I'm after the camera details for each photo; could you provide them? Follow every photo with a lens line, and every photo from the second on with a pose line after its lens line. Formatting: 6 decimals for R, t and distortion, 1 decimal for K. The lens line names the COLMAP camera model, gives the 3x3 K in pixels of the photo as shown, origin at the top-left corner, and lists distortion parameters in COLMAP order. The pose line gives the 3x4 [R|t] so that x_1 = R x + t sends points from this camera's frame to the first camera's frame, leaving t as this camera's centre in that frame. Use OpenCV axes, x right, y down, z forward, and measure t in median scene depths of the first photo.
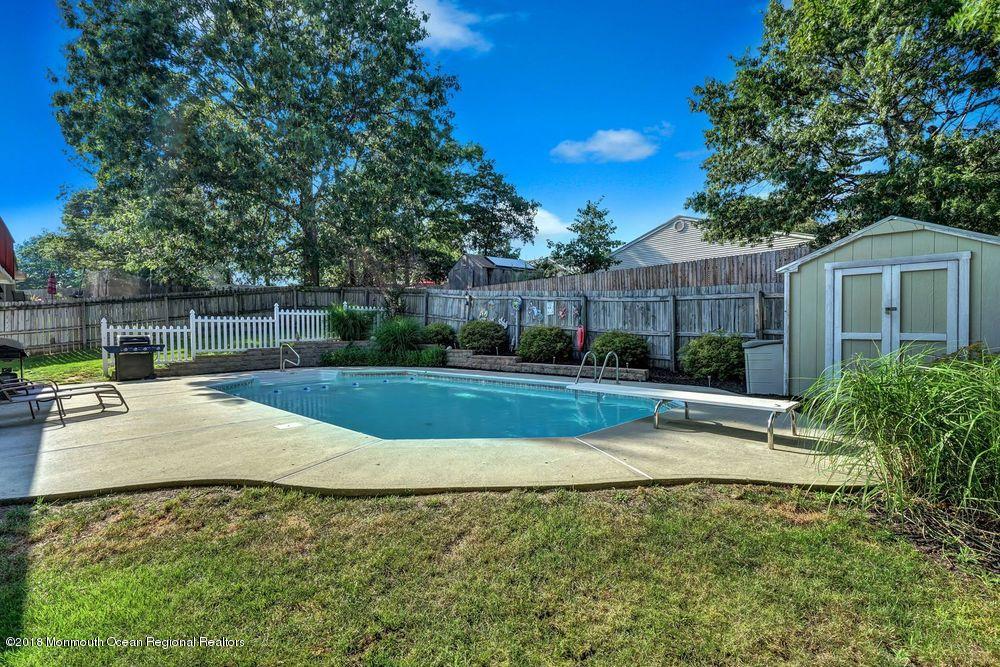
lens RADIAL K [[458.6, 0, 501.5], [0, 458.6, 334.6], [0, 0, 1]] dist [-0.008216, 0.001766]
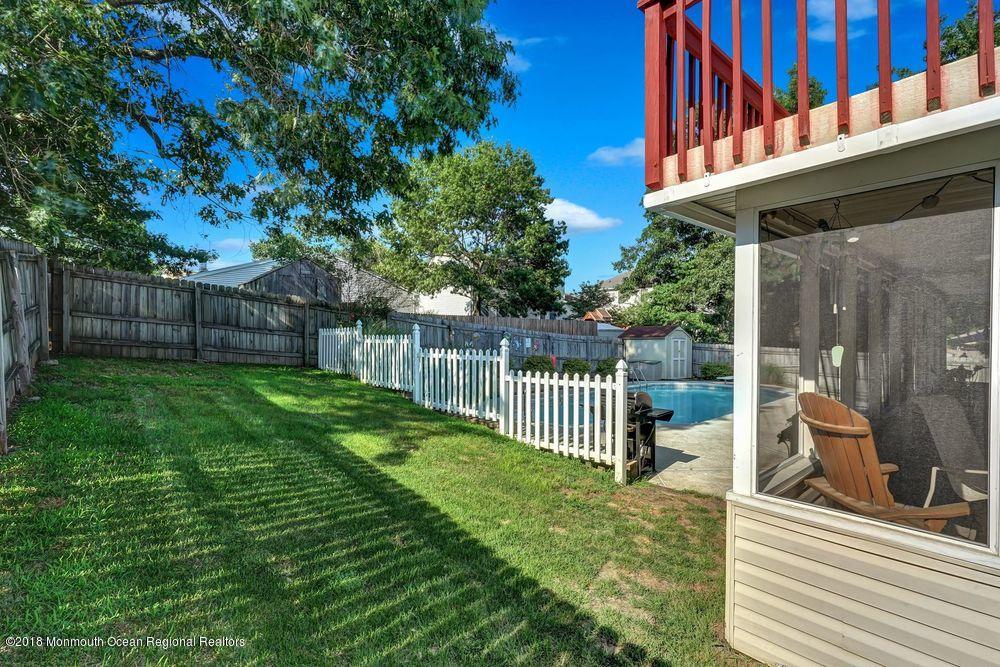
lens RADIAL K [[458.6, 0, 497.2], [0, 458.6, 332.6], [0, 0, 1]] dist [-0.008216, 0.001766]
pose [[0.016580, 0.032898, 0.999321, -1.206230], [0.007923, 0.999423, -0.033033, -0.040028], [-0.999831, 0.008465, 0.016310, 1.012819]]
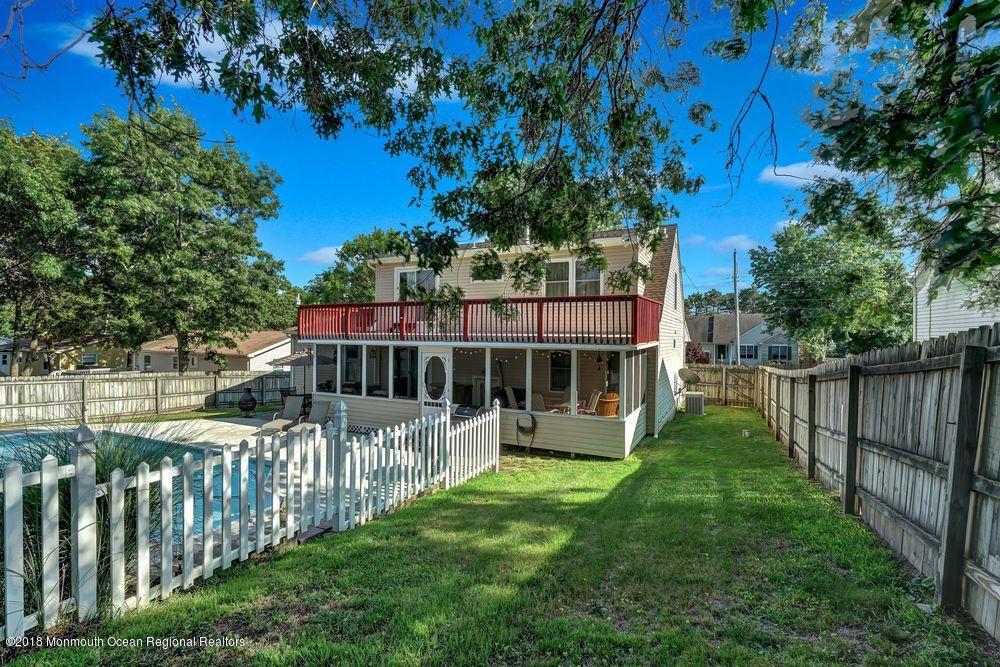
lens RADIAL K [[458.6, 0, 499.1], [0, 458.6, 339.9], [0, 0, 1]] dist [-0.008216, 0.001766]
pose [[-0.933791, 0.018320, -0.357350, -0.548404], [0.009595, 0.999611, 0.026174, -0.133683], [0.357690, 0.021013, -0.933604, 1.545686]]
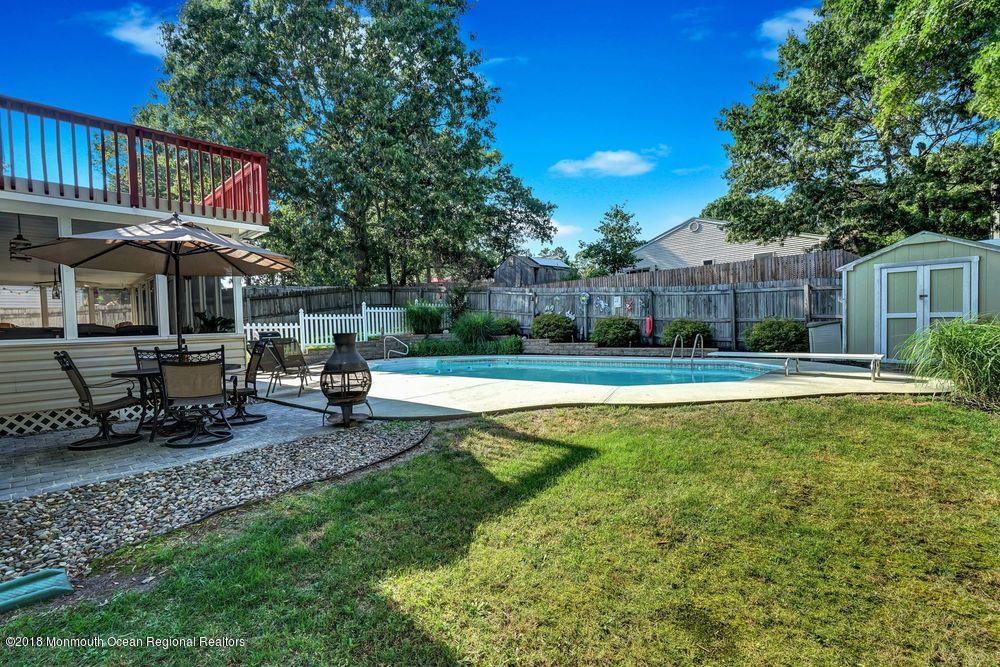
lens RADIAL K [[458.6, 0, 508.3], [0, 458.6, 338.4], [0, 0, 1]] dist [-0.008216, 0.001766]
pose [[0.998372, -0.020466, 0.053244, -0.226346], [0.019706, 0.999697, 0.014773, 0.013117], [-0.053531, -0.013700, 0.998472, -0.157386]]
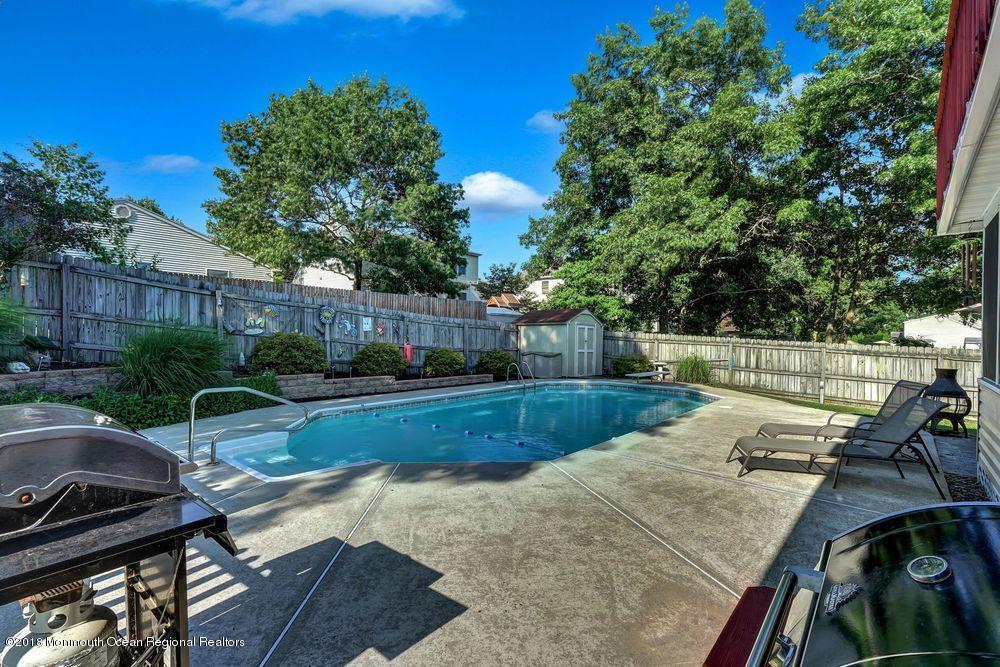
lens RADIAL K [[458.6, 0, 494.5], [0, 458.6, 338.1], [0, 0, 1]] dist [-0.008216, 0.001766]
pose [[-0.101983, 0.016954, 0.994642, -0.830529], [0.000667, 0.999856, -0.016974, -0.010760], [-0.994786, -0.001067, -0.101980, 0.787337]]
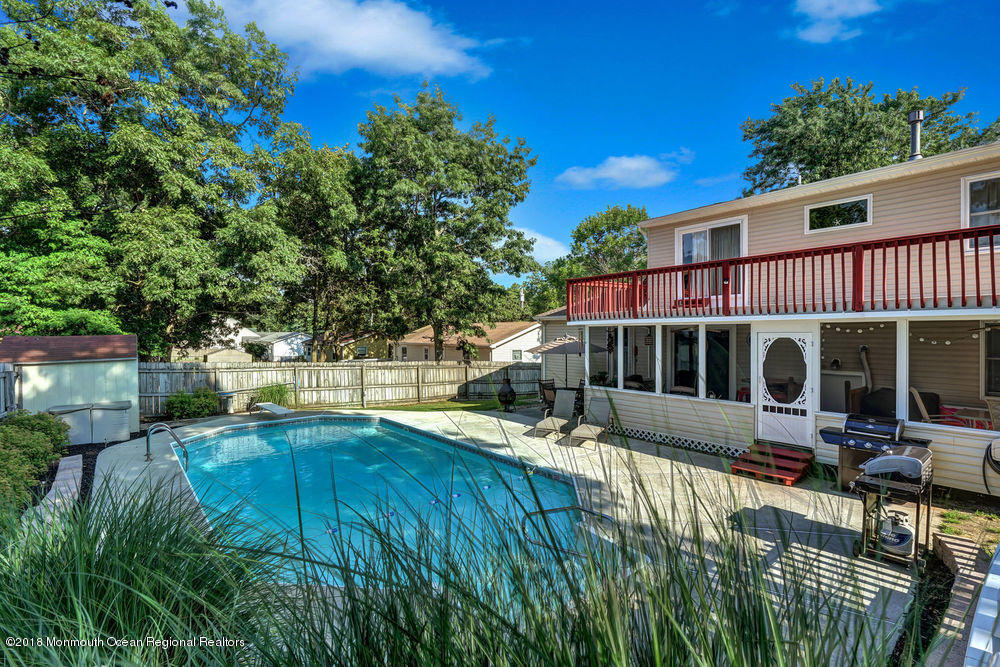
lens RADIAL K [[458.6, 0, 495.6], [0, 458.6, 333.4], [0, 0, 1]] dist [-0.008216, 0.001766]
pose [[-0.996617, 0.030033, 0.076502, -0.419591], [0.030942, 0.999464, 0.010729, -0.101148], [-0.076139, 0.013059, -0.997012, 1.268333]]
